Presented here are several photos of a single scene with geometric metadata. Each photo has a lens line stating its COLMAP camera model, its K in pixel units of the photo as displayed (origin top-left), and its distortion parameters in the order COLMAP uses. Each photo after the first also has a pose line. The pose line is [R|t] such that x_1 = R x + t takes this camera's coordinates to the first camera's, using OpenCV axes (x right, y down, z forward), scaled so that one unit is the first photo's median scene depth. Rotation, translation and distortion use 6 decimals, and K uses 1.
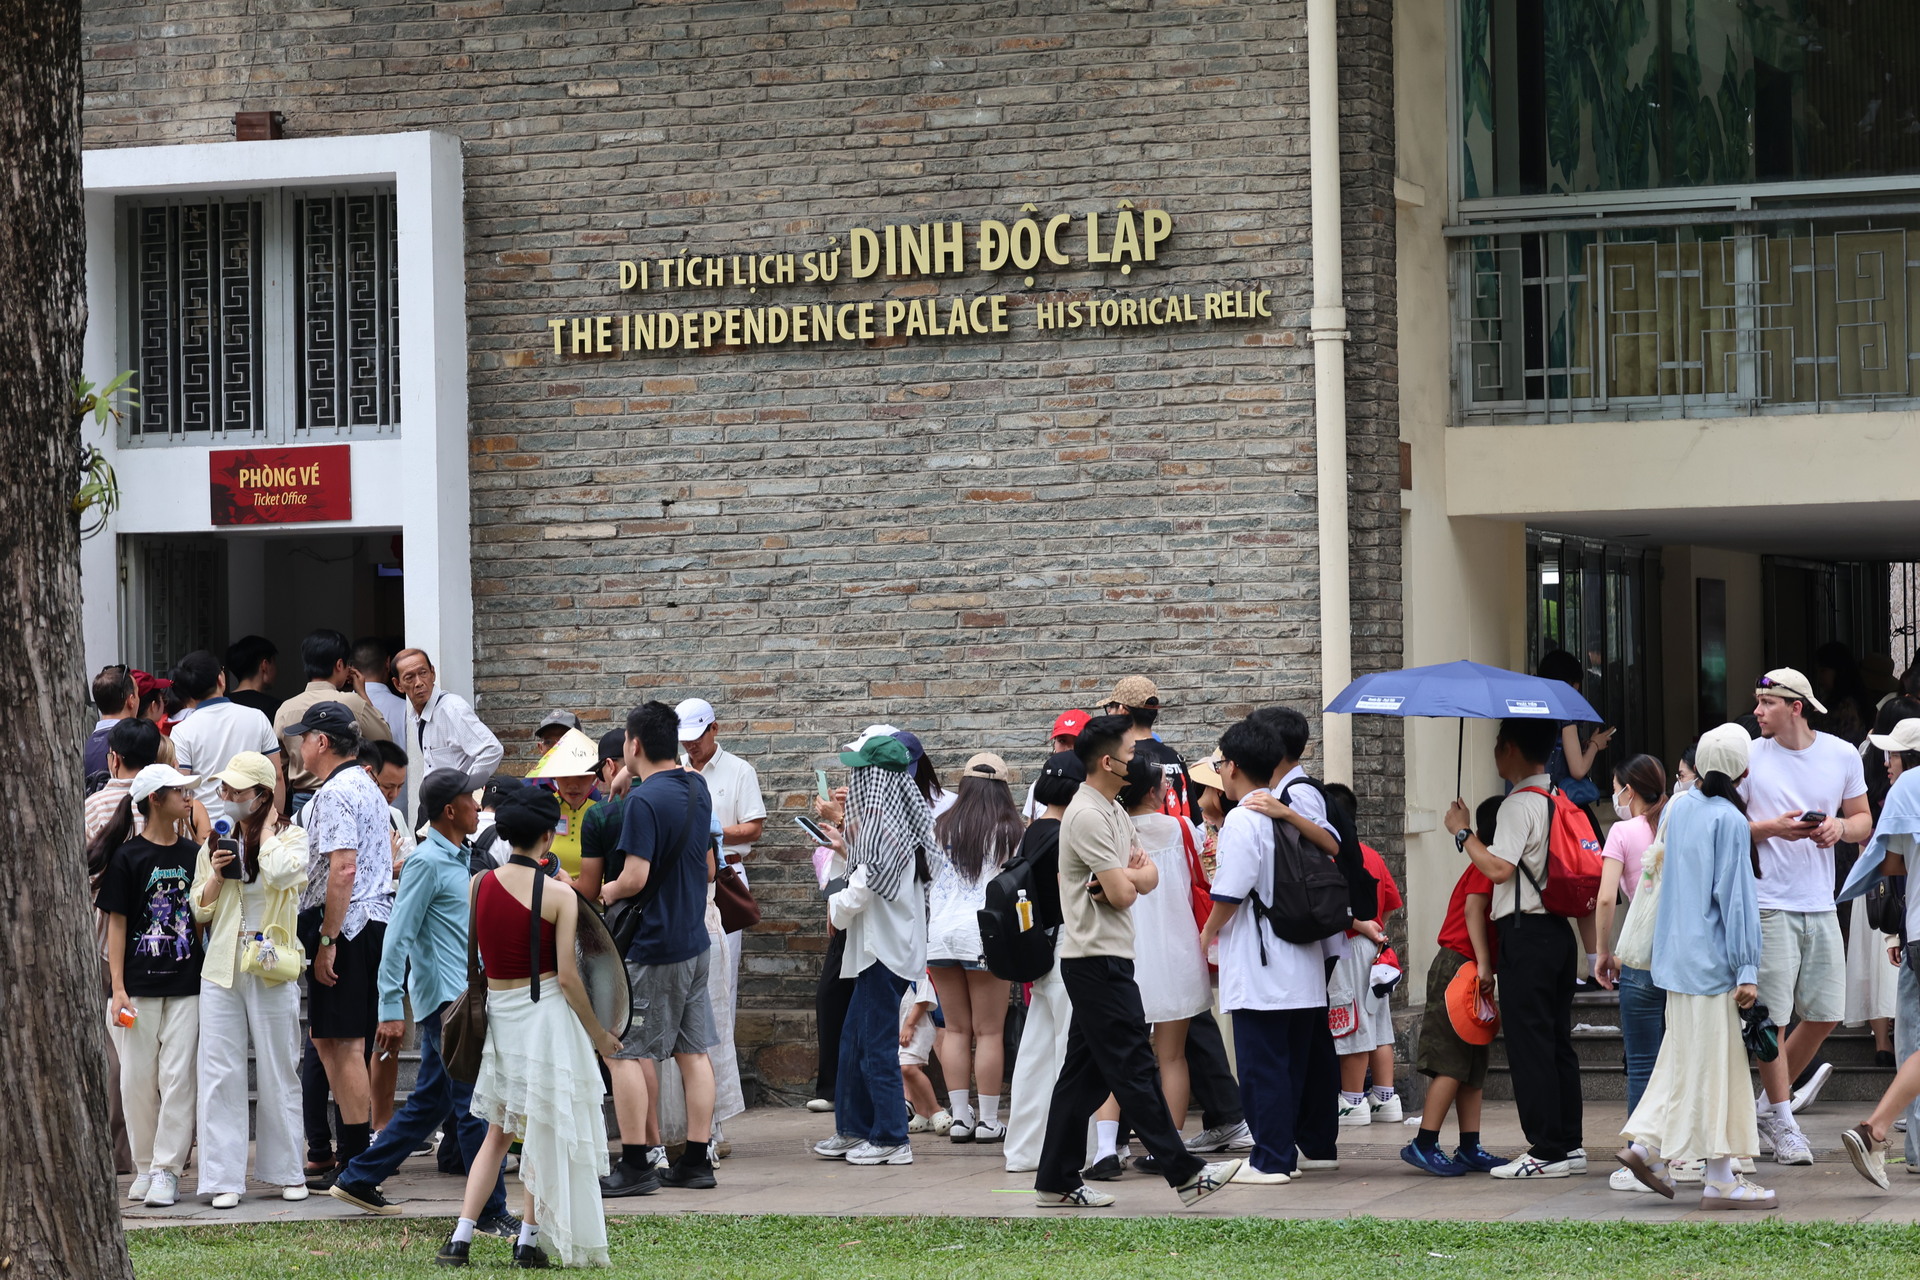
lens RADIAL K [[6123.6, 0, 960.5], [0, 6123.6, 641.5], [0, 0, 1]] dist [0.078429, 0.000000]
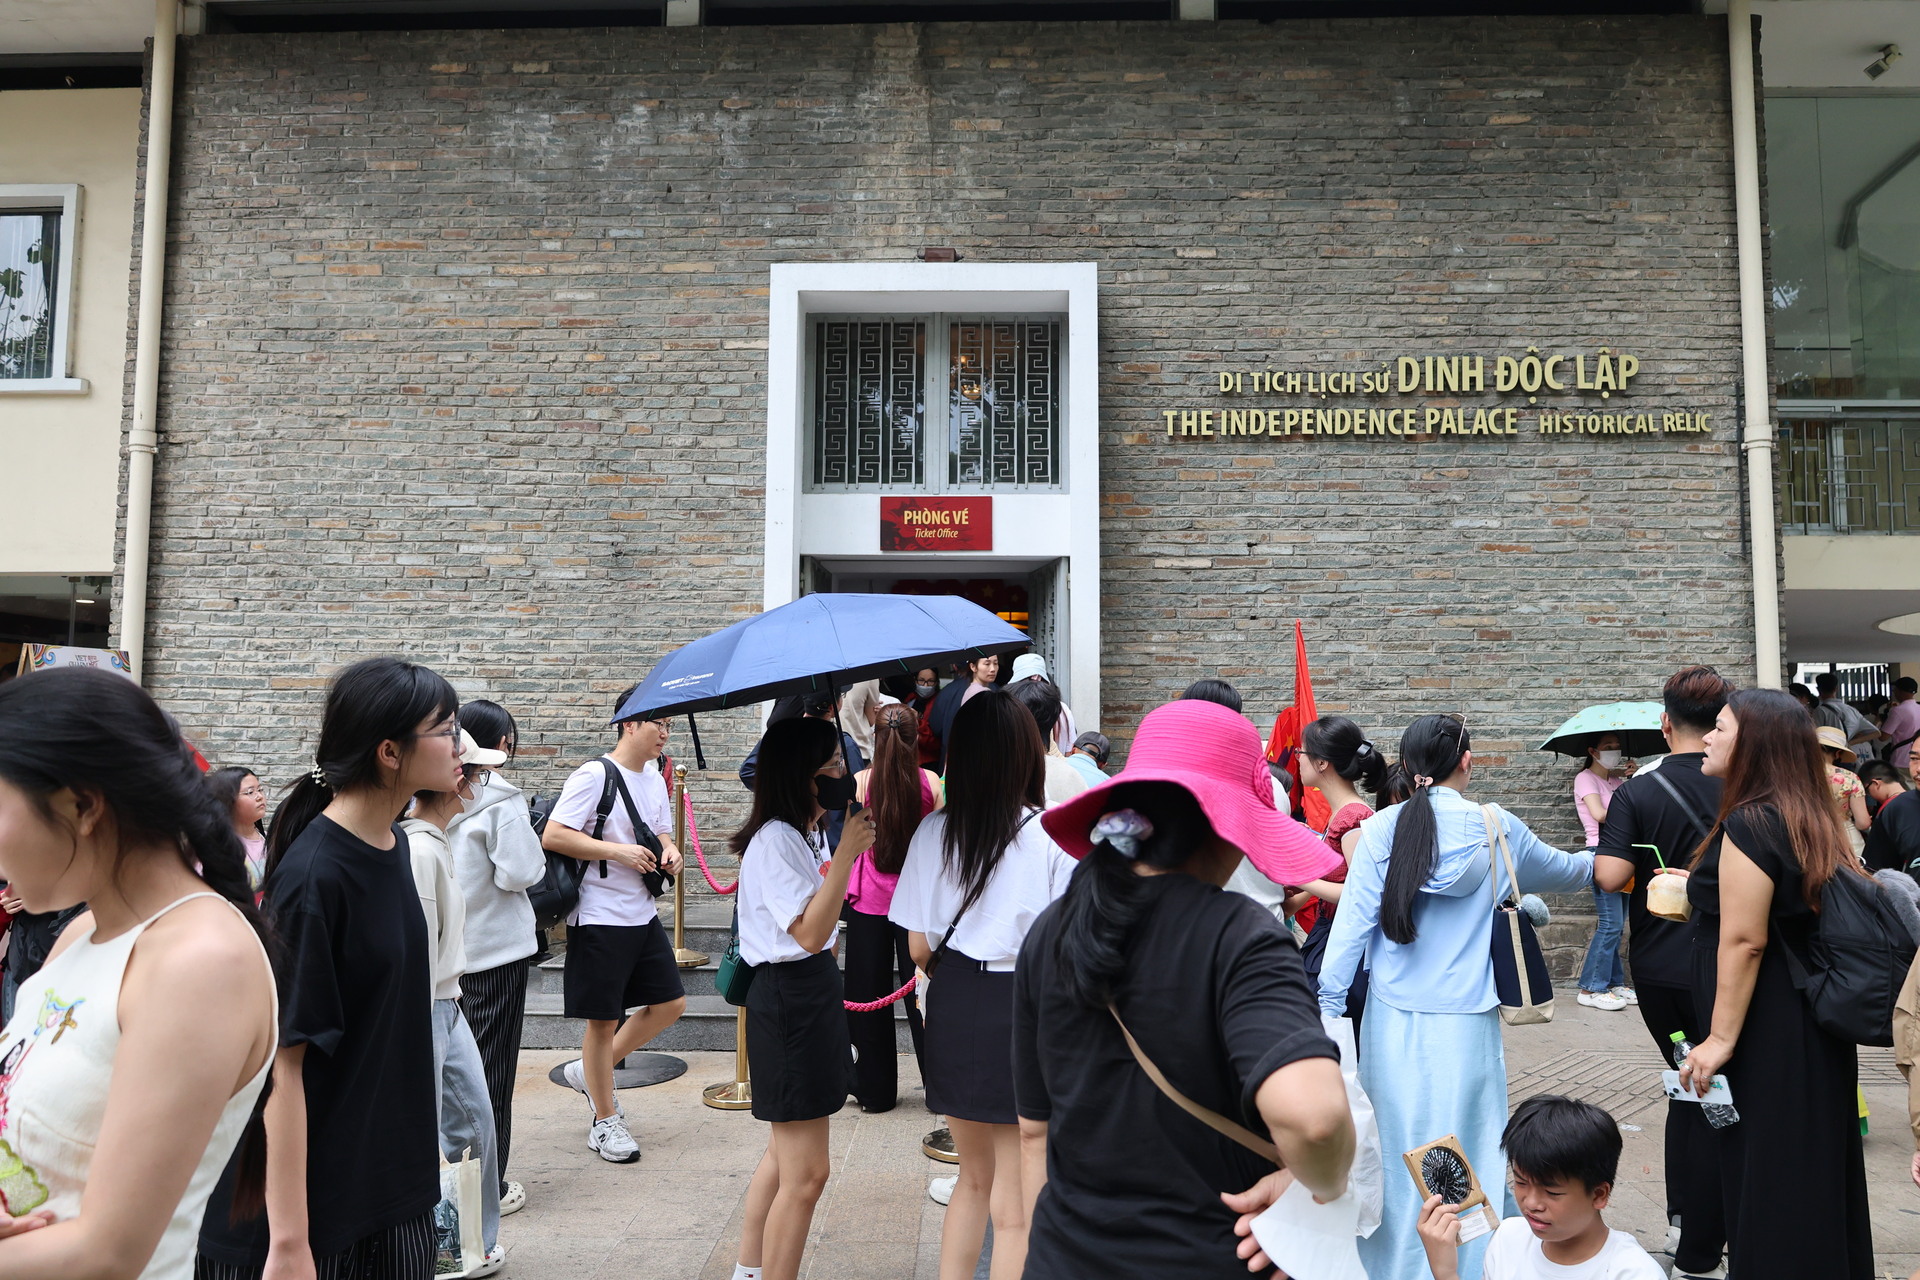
lens RADIAL K [[1354.2, 0, 957.8], [0, 1354.2, 635.9], [0, 0, 1]] dist [-0.005059, 0.001109]
pose [[0.938155, 0.048789, 0.342760, -0.216529], [-0.026771, 0.997279, -0.068680, 0.021163], [-0.345178, 0.055256, 0.936909, 0.738501]]
